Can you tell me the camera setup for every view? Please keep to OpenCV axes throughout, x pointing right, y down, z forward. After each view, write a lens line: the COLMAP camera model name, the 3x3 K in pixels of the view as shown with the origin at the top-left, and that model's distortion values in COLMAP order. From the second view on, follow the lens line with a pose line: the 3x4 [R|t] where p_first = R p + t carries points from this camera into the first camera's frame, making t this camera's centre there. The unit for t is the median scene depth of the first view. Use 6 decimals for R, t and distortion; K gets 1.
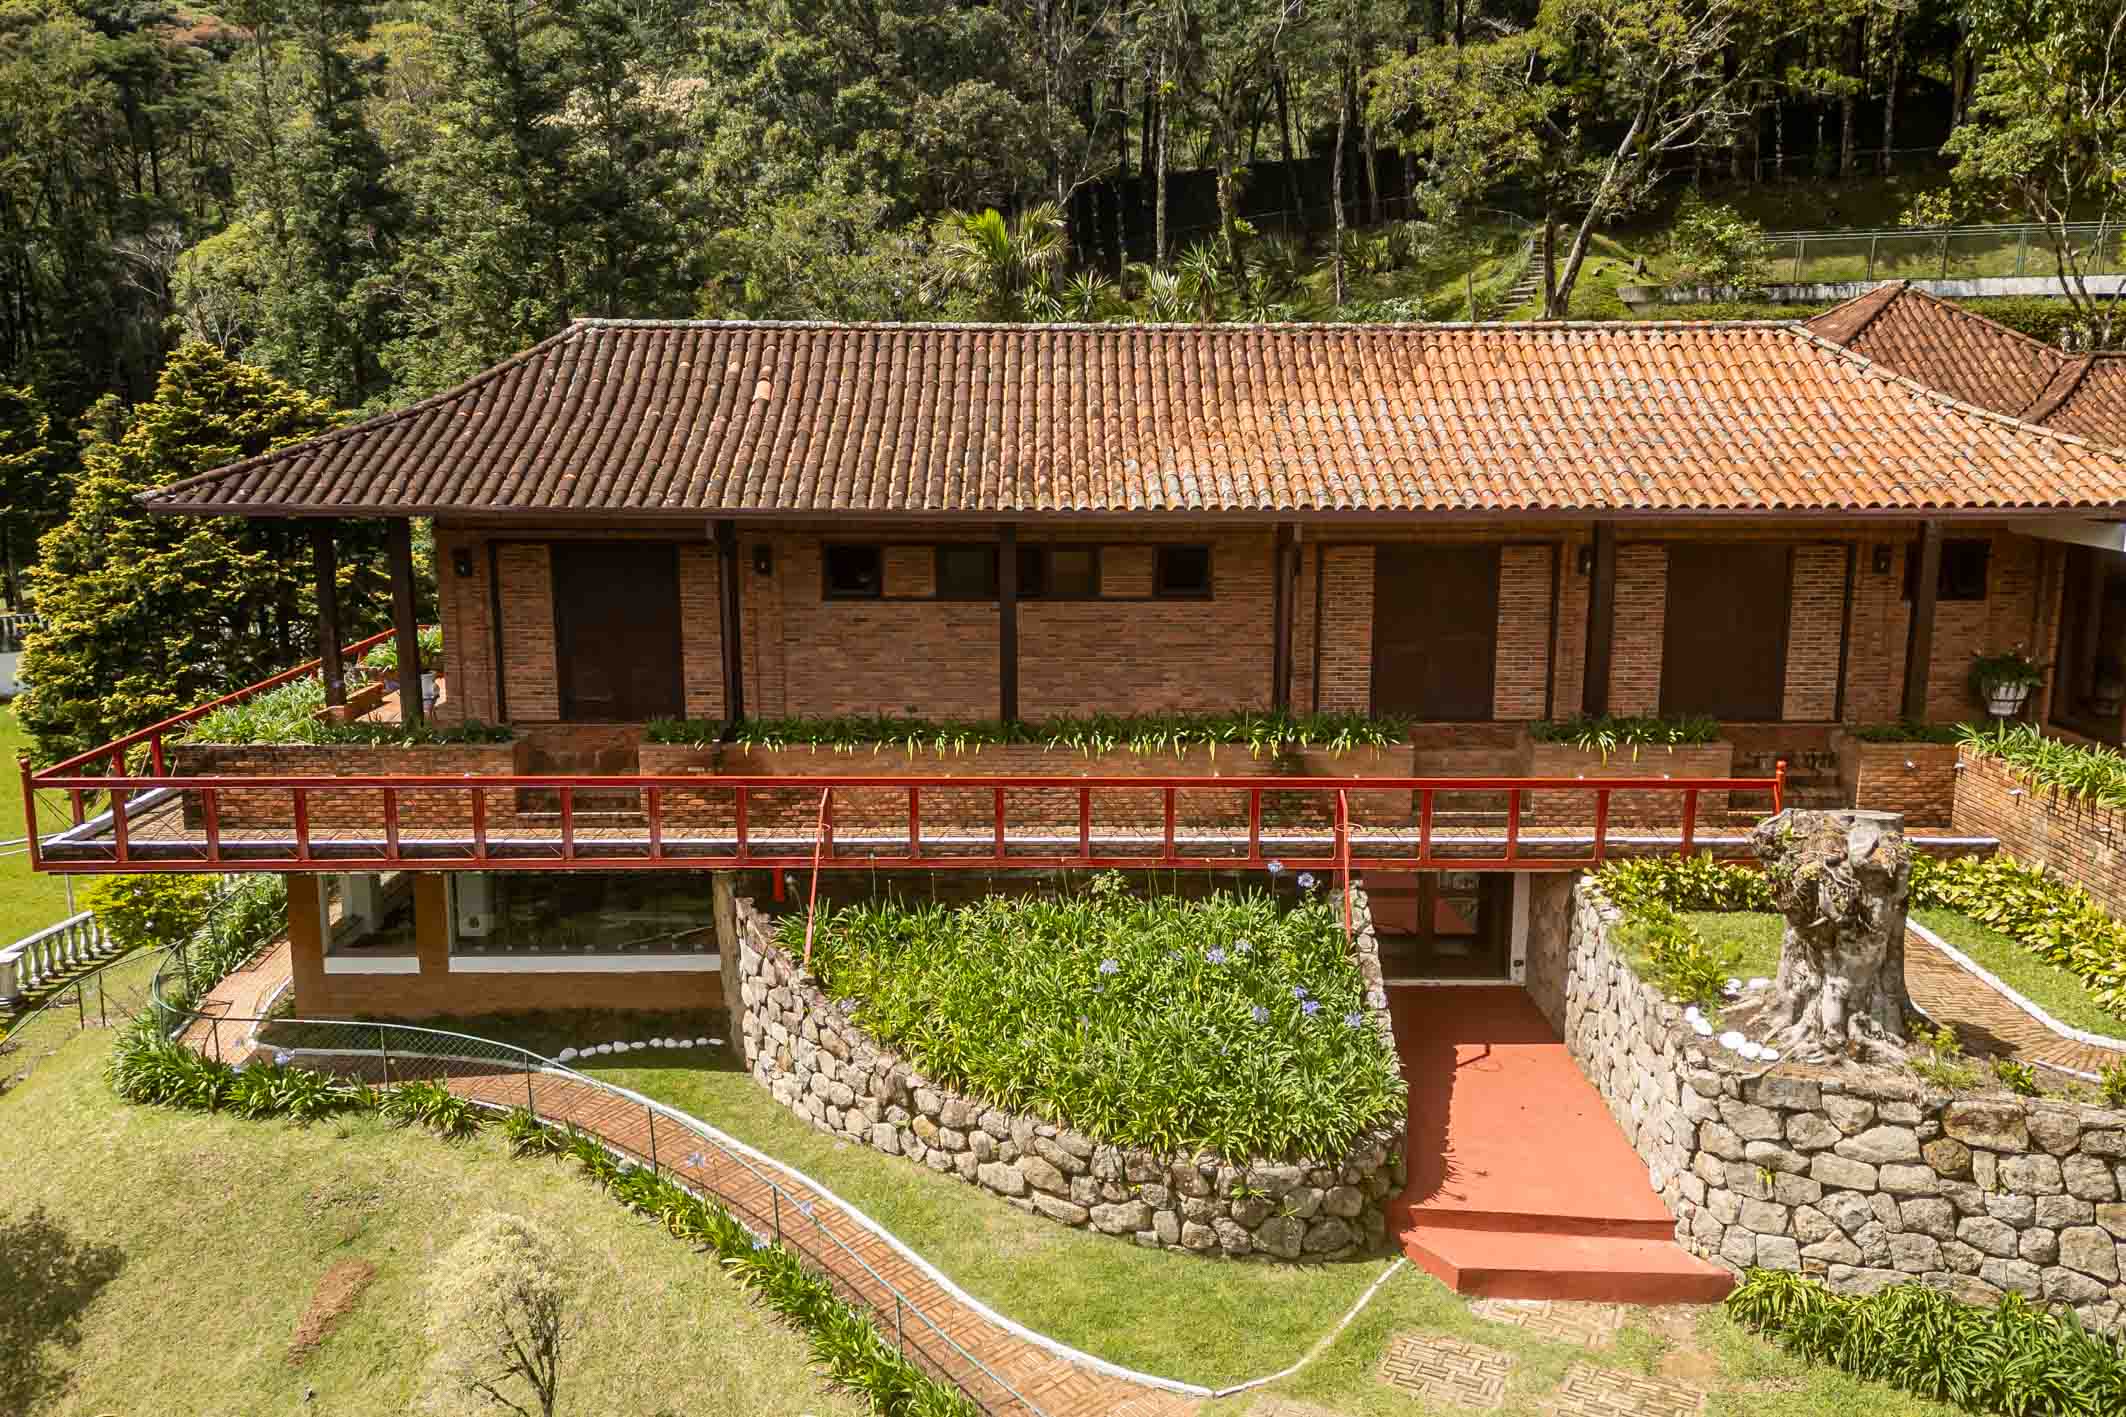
lens RADIAL K [[1783.2, 0, 1057.2], [0, 1783.2, 712.1], [0, 0, 1]] dist [0.074387, -0.069250]
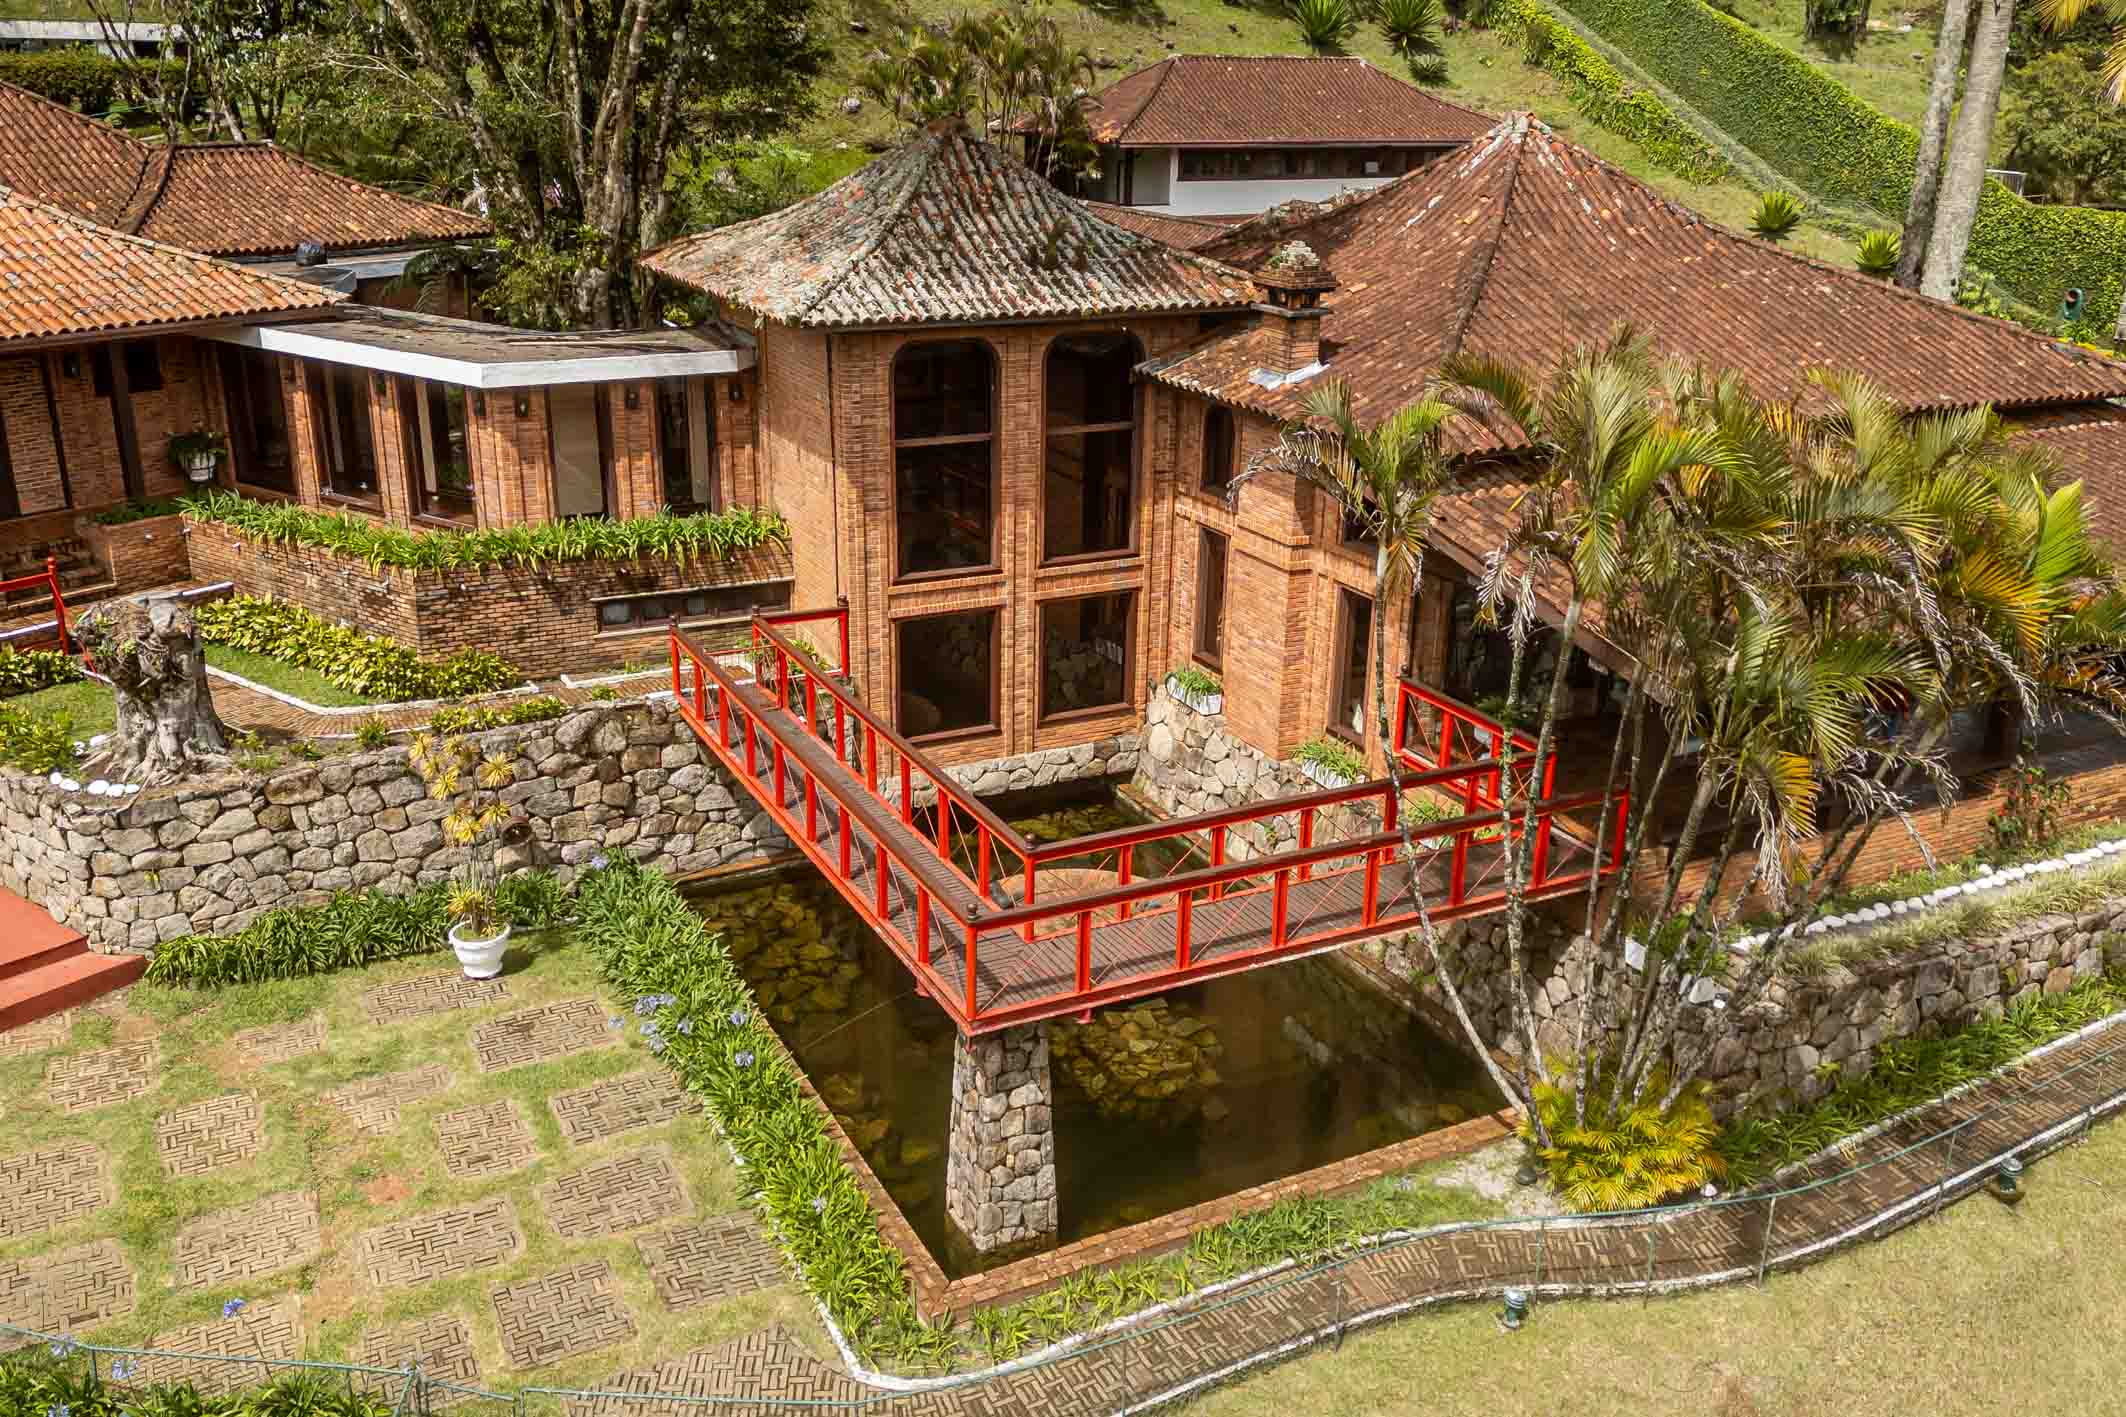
lens RADIAL K [[1783.2, 0, 1057.2], [0, 1783.2, 712.1], [0, 0, 1]] dist [0.074387, -0.069250]
pose [[0.568043, -0.271316, 0.776991, -0.231127], [0.140500, 0.962207, 0.233275, -0.076970], [-0.810917, -0.023344, 0.584695, -0.317964]]
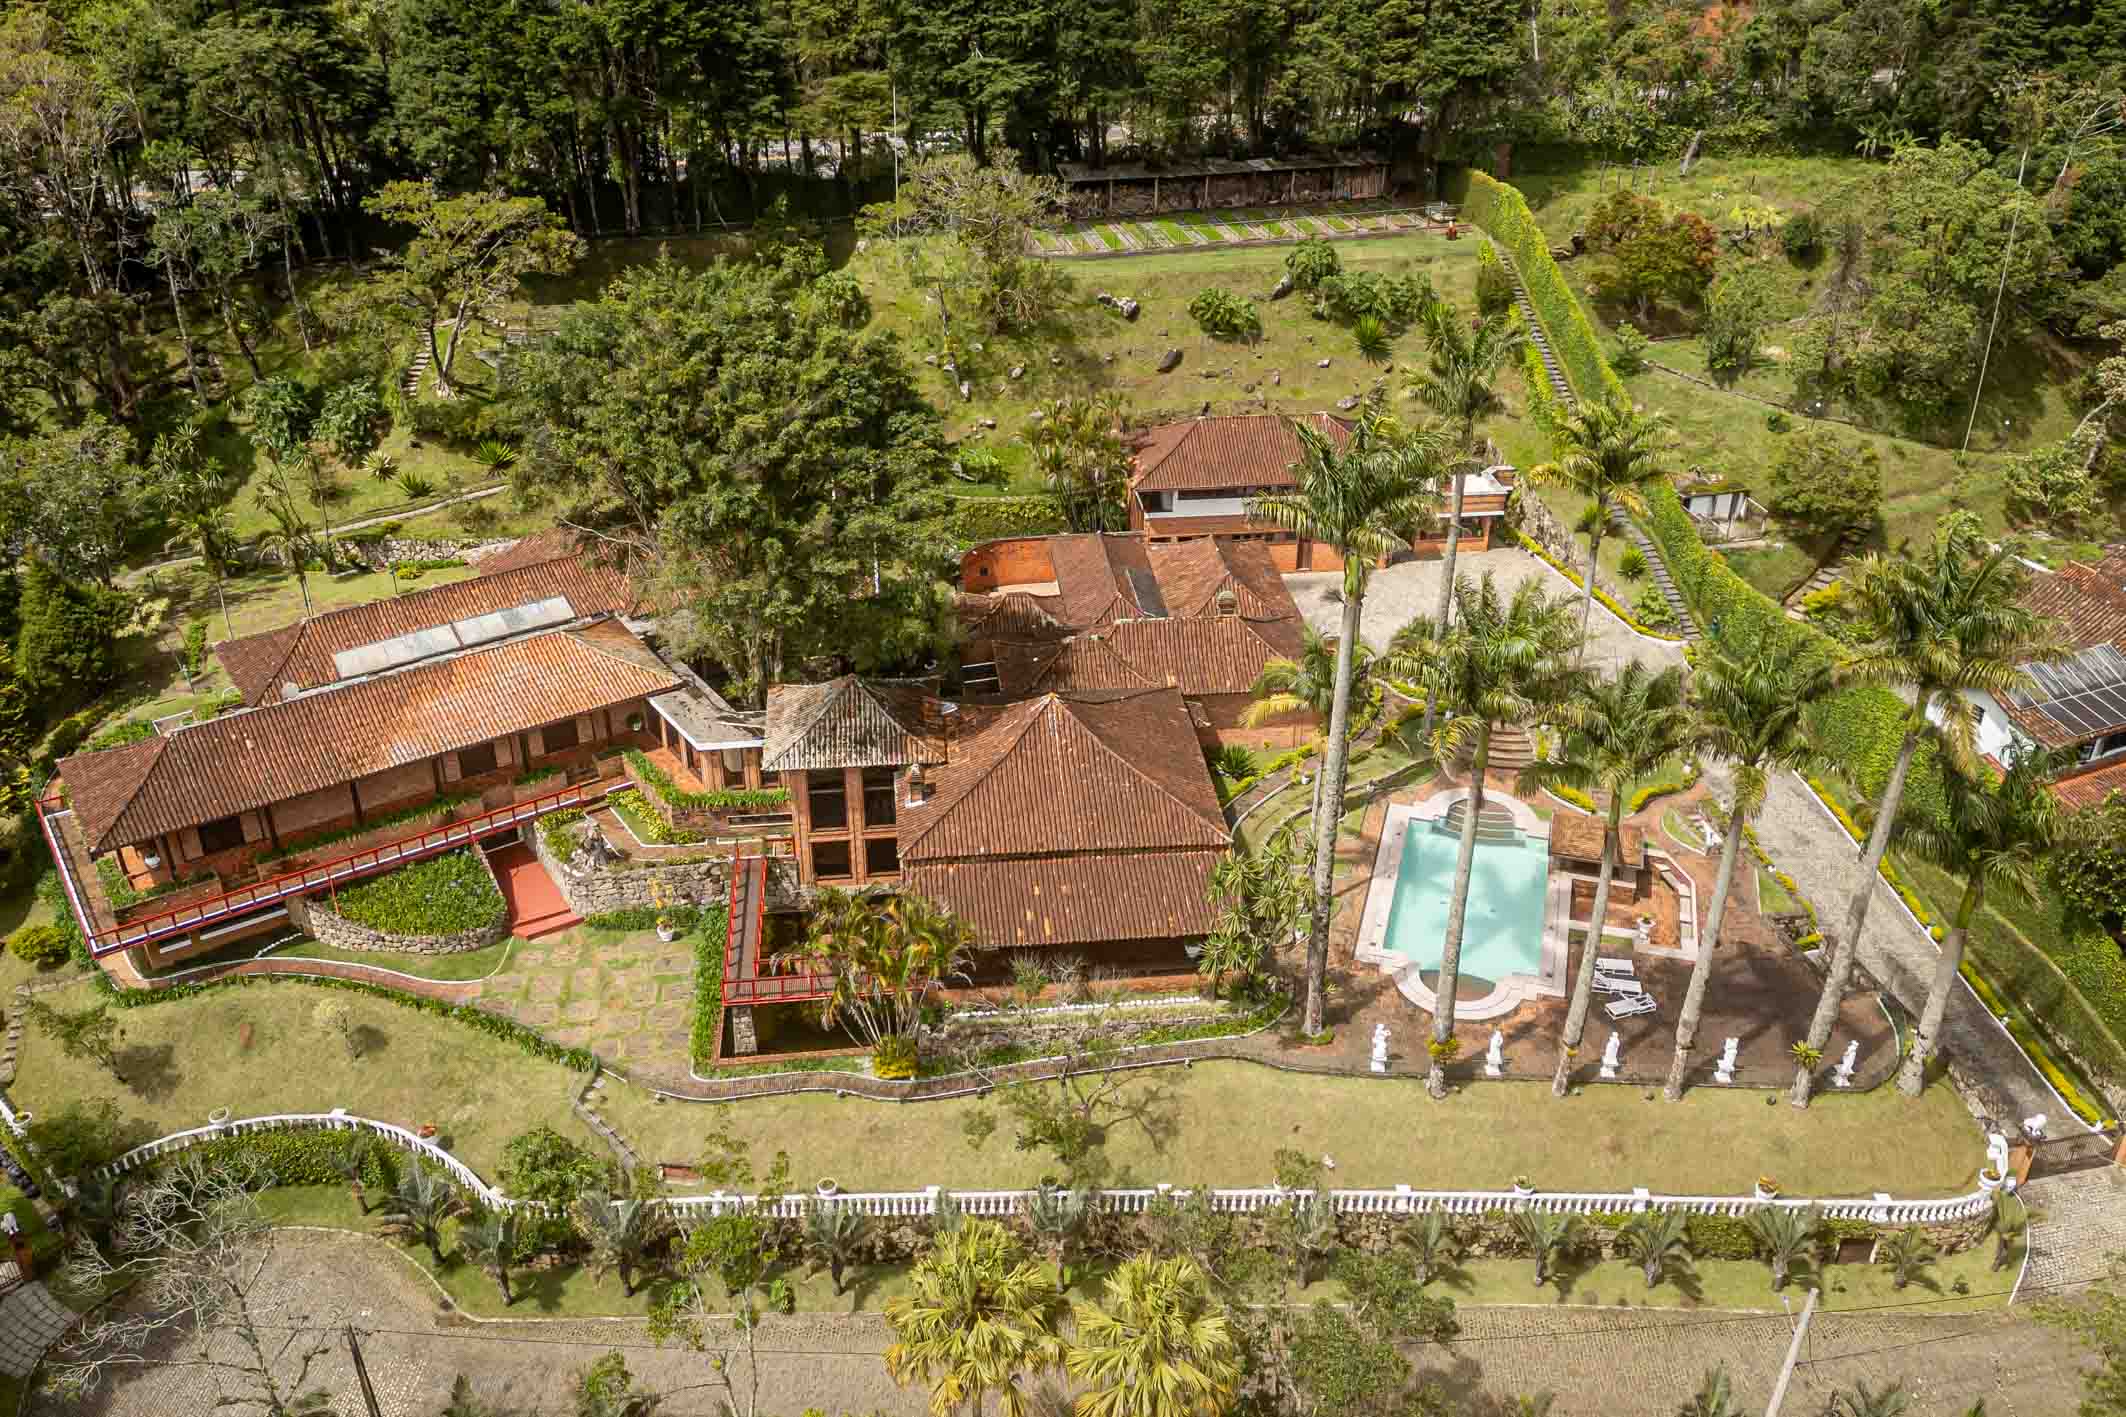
lens RADIAL K [[1479.2, 0, 994.2], [0, 1479.2, 718.5], [0, 0, 1]] dist [0.040035, -0.035675]
pose [[0.813966, -0.256005, 0.521461, -0.649940], [0.096196, 0.944665, 0.313616, -1.305755], [-0.572893, -0.205110, 0.793551, -2.615378]]
